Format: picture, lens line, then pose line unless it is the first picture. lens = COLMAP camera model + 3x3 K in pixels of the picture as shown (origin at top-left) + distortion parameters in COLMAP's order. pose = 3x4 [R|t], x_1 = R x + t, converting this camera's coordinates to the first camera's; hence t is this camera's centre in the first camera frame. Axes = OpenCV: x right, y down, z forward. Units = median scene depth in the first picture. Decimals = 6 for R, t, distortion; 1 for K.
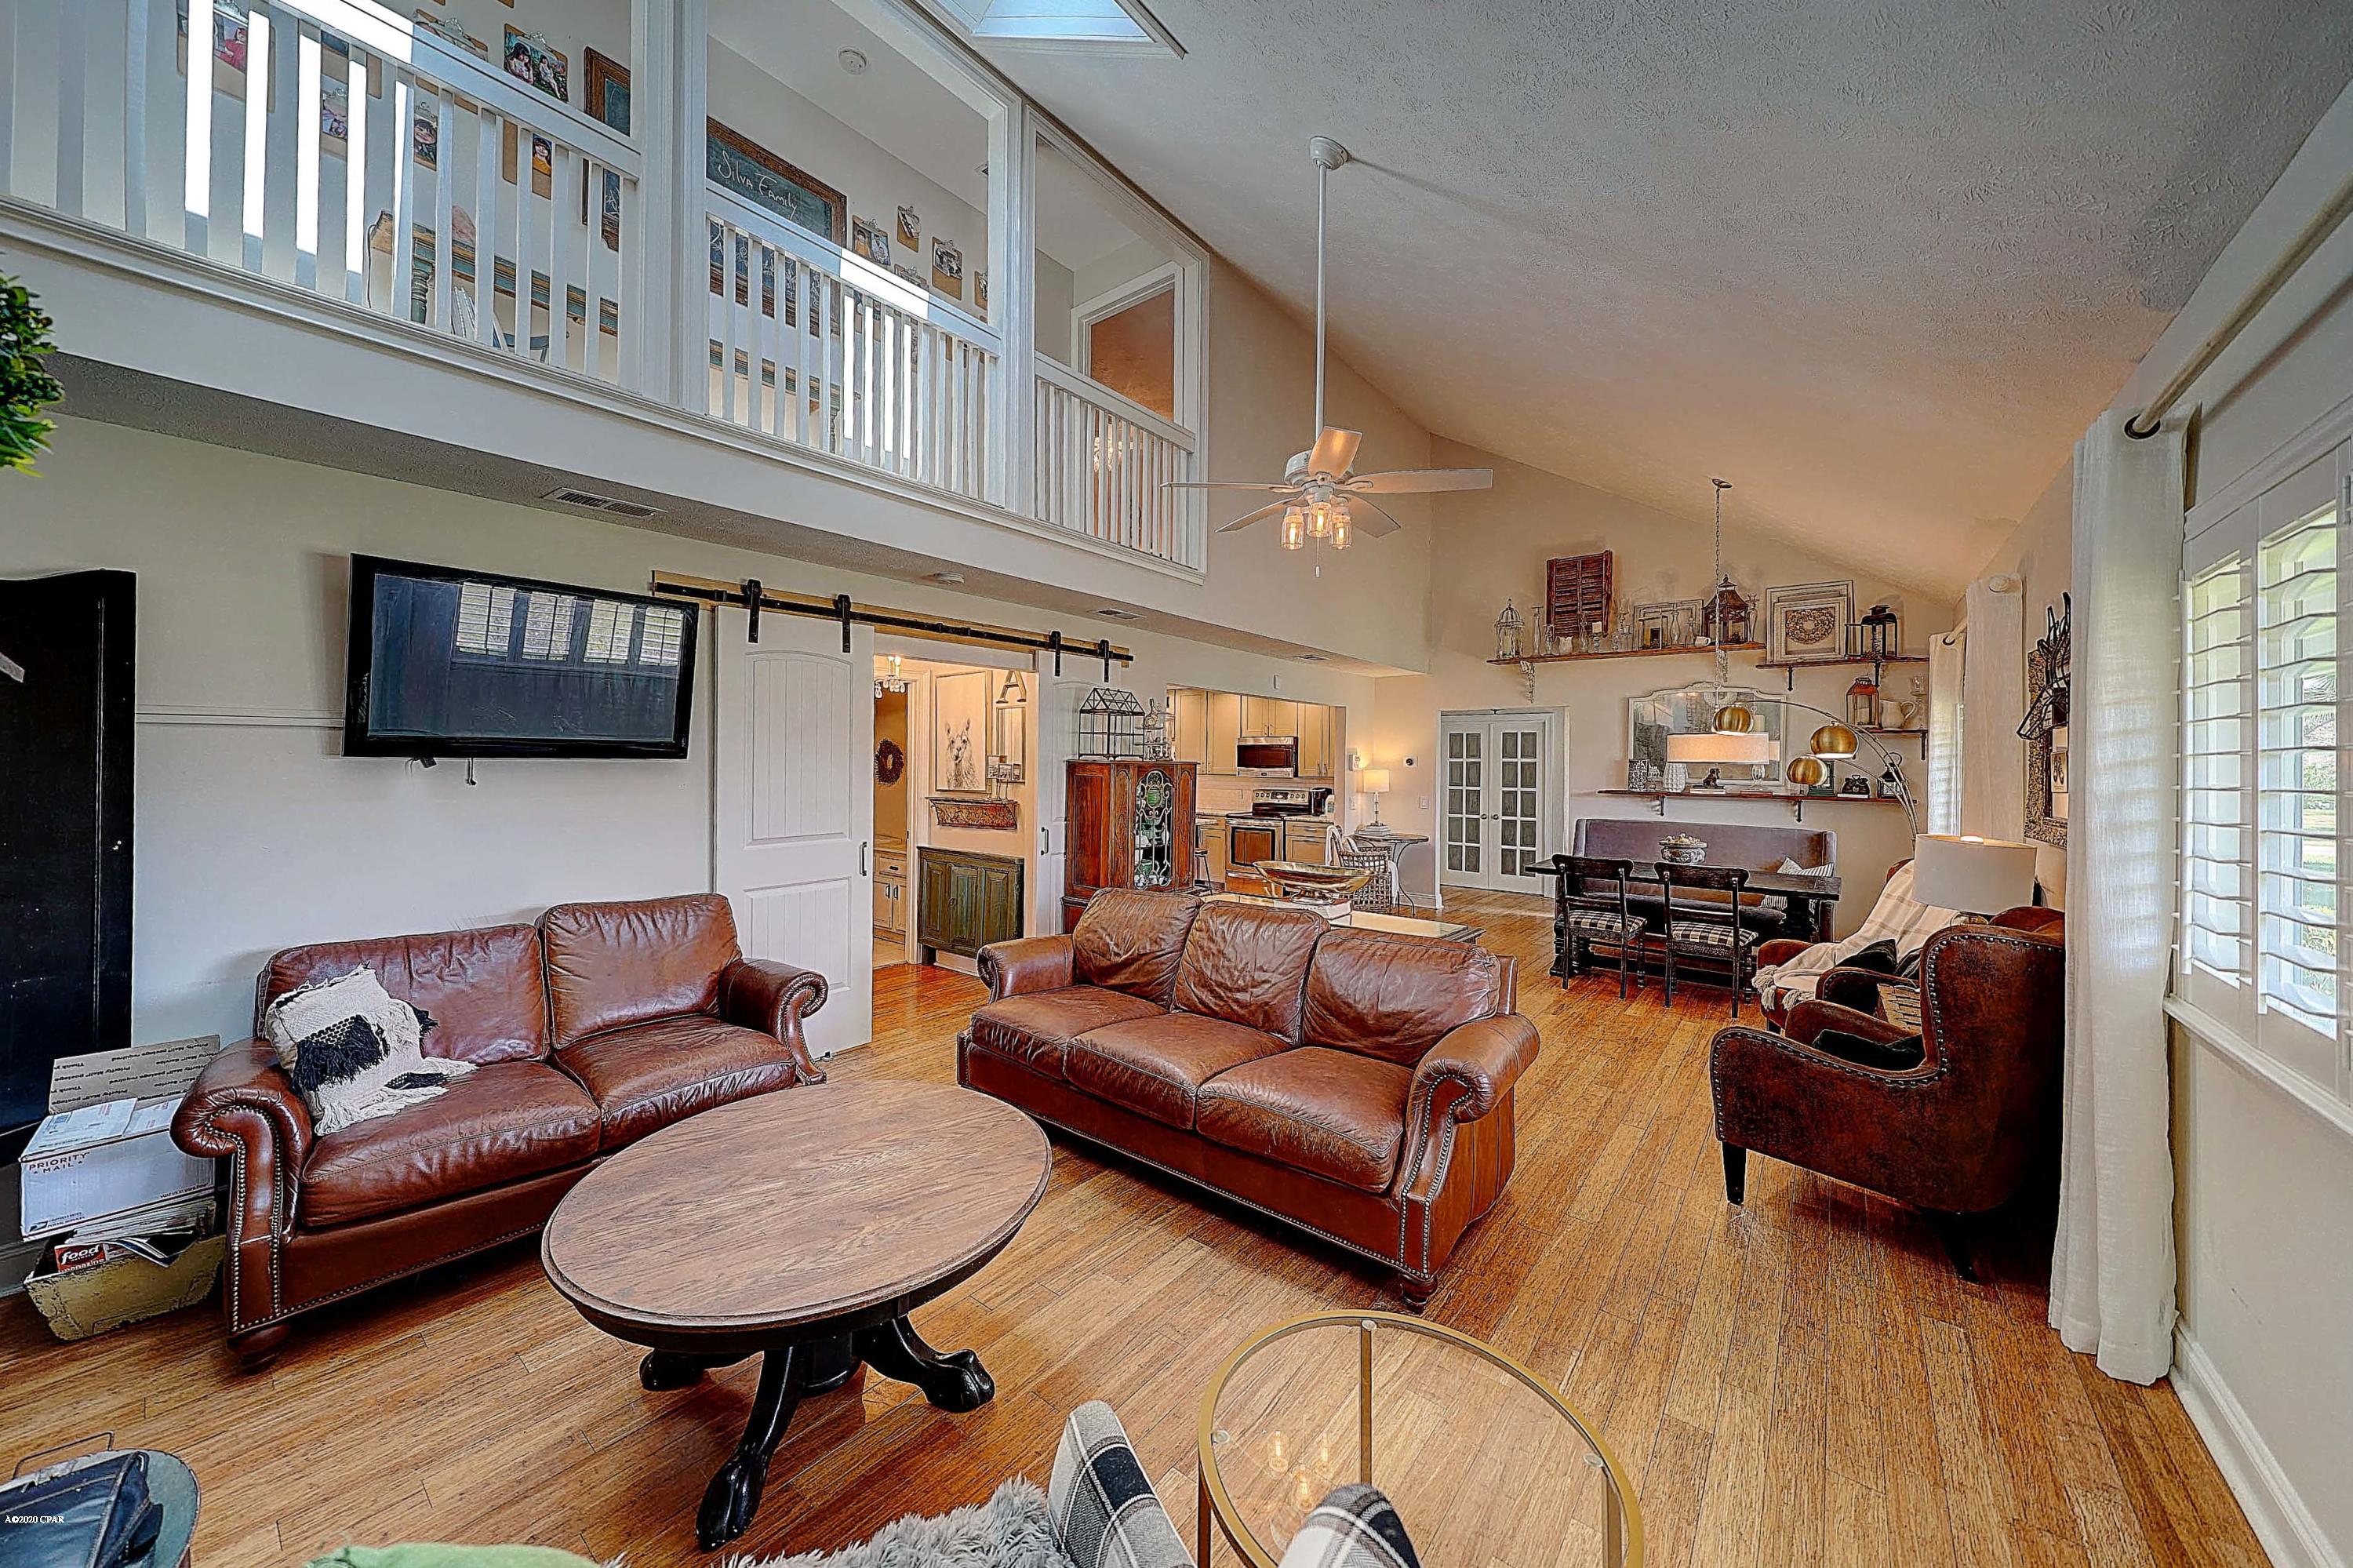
lens RADIAL K [[808.2, 0, 1173.0], [0, 808.2, 764.6], [0, 0, 1]] dist [0.008326, 0.000193]
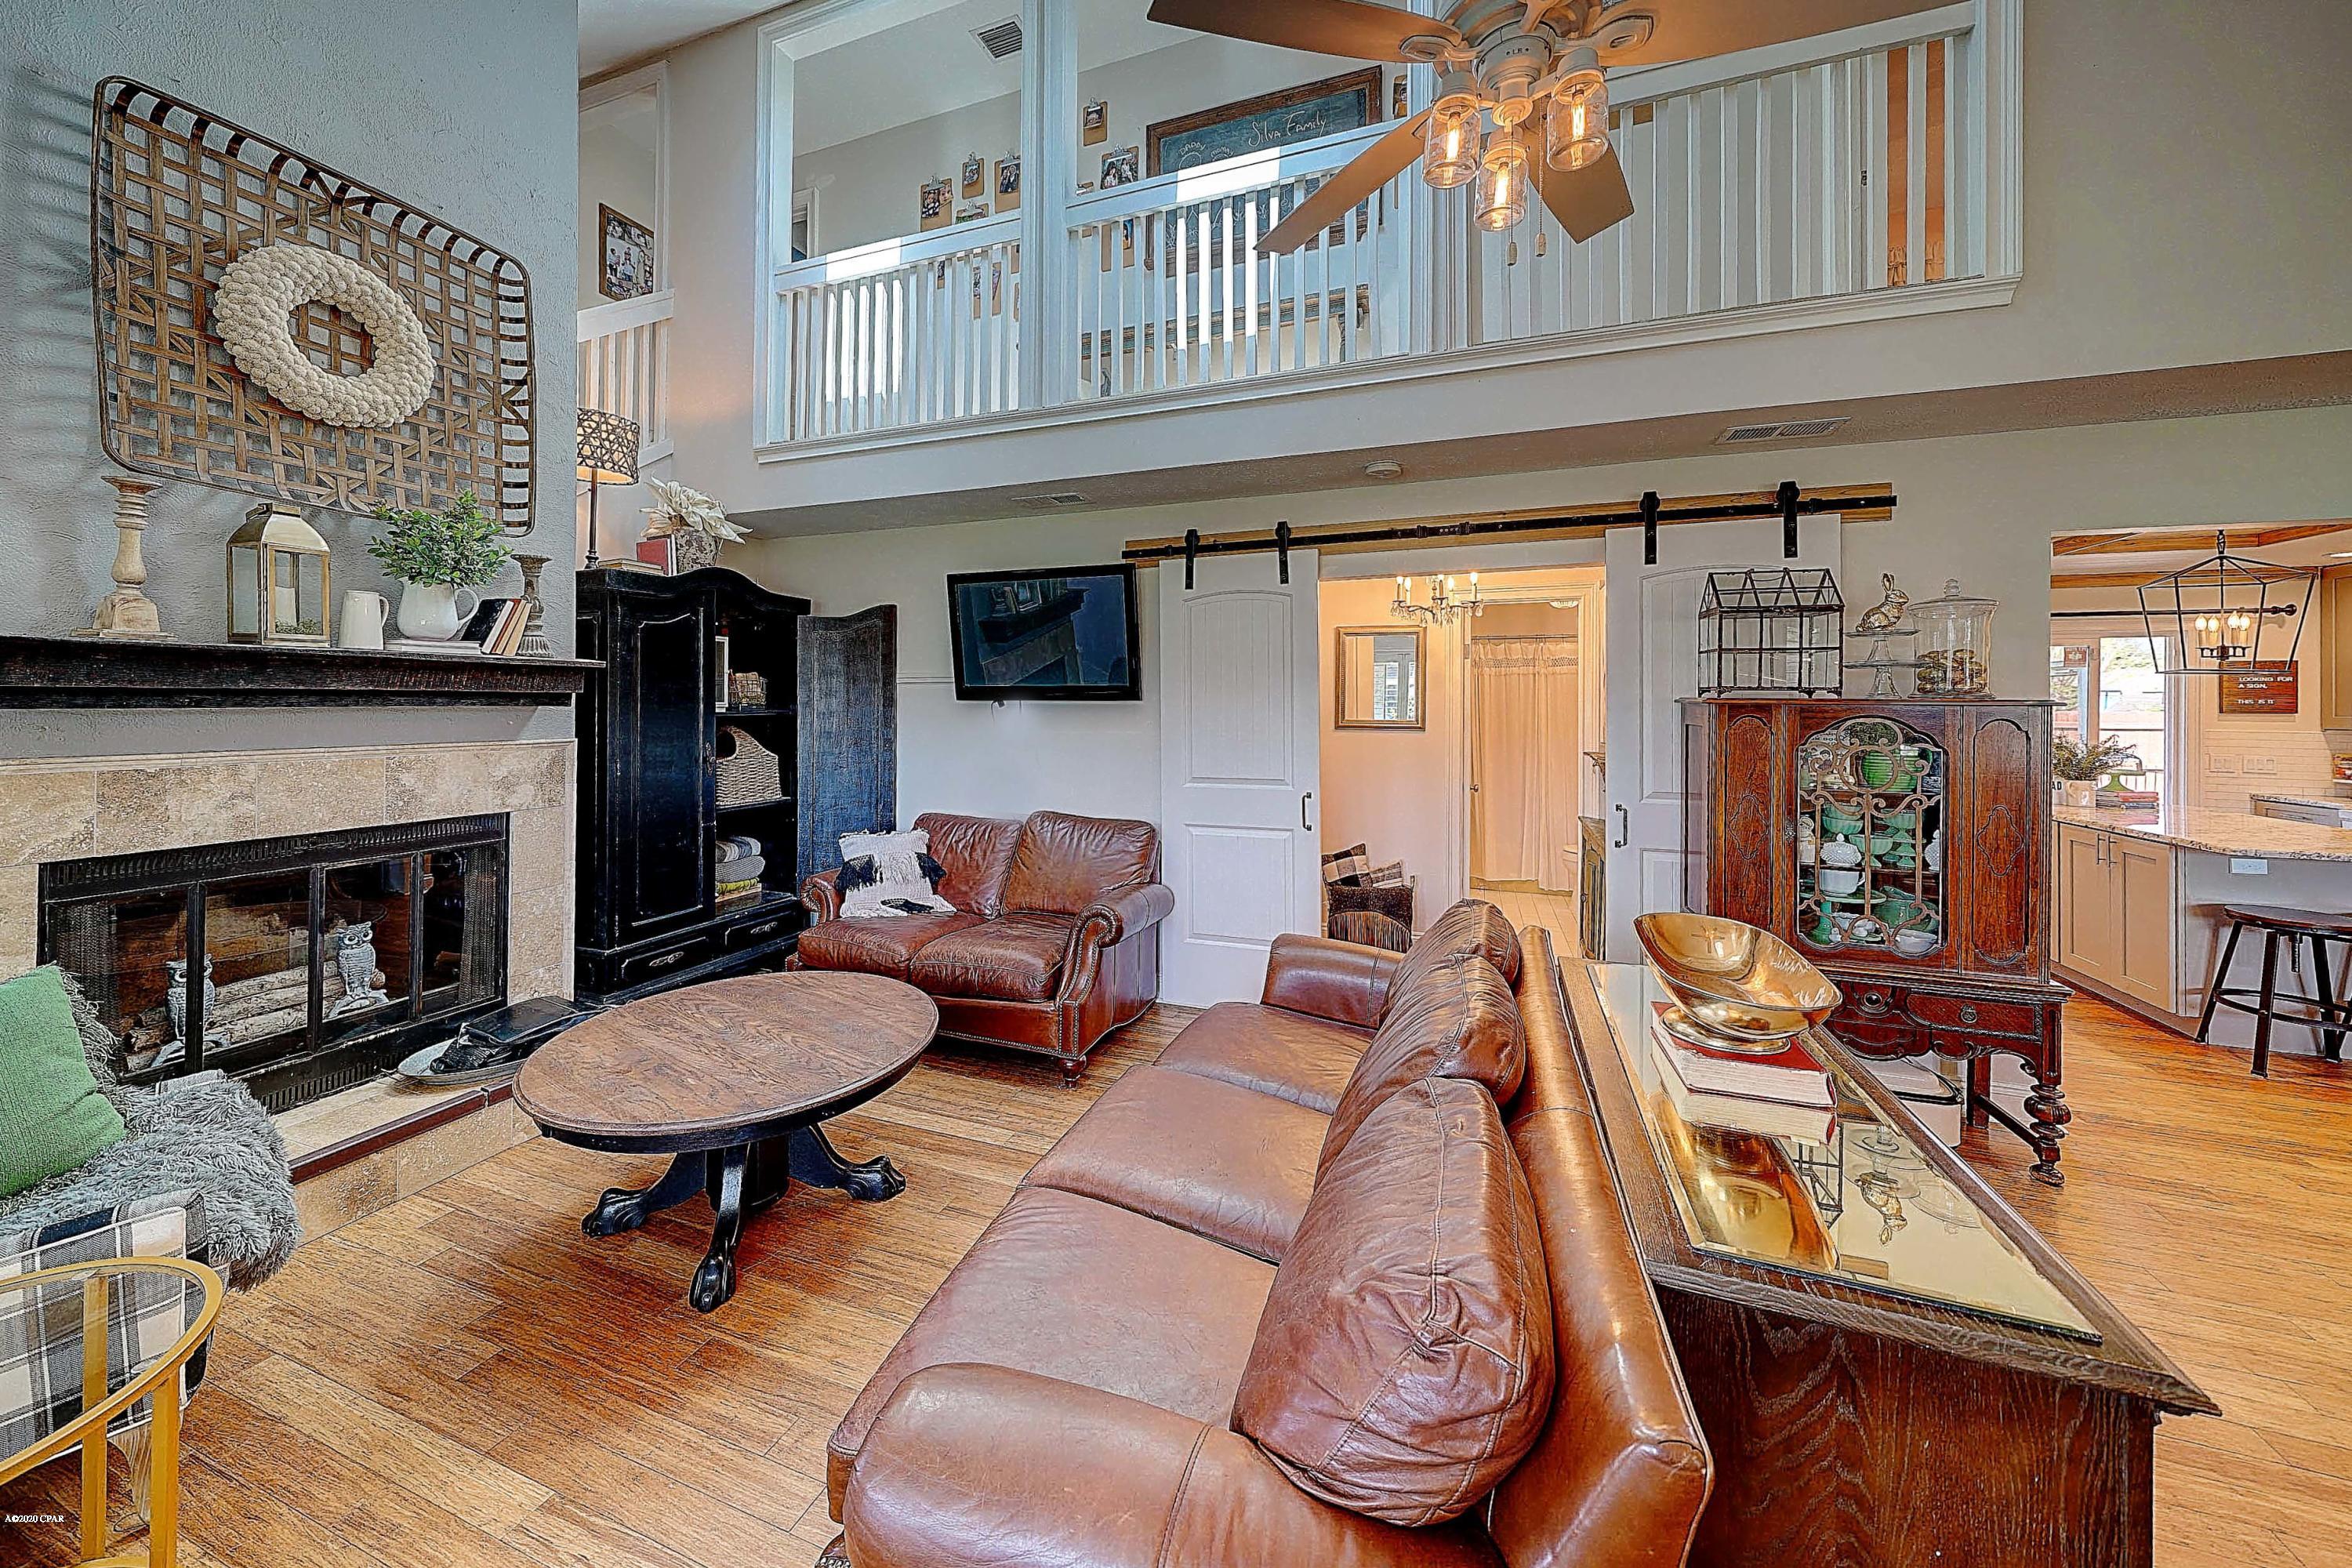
lens RADIAL K [[807.8, 0, 1073.2], [0, 807.8, 702.7], [0, 0, 1]] dist [0.008326, 0.000193]
pose [[0.315489, -0.001594, -0.948928, 0.387093], [-0.001455, 0.999997, -0.002163, -0.001238], [0.948928, 0.002063, 0.315486, 0.476872]]
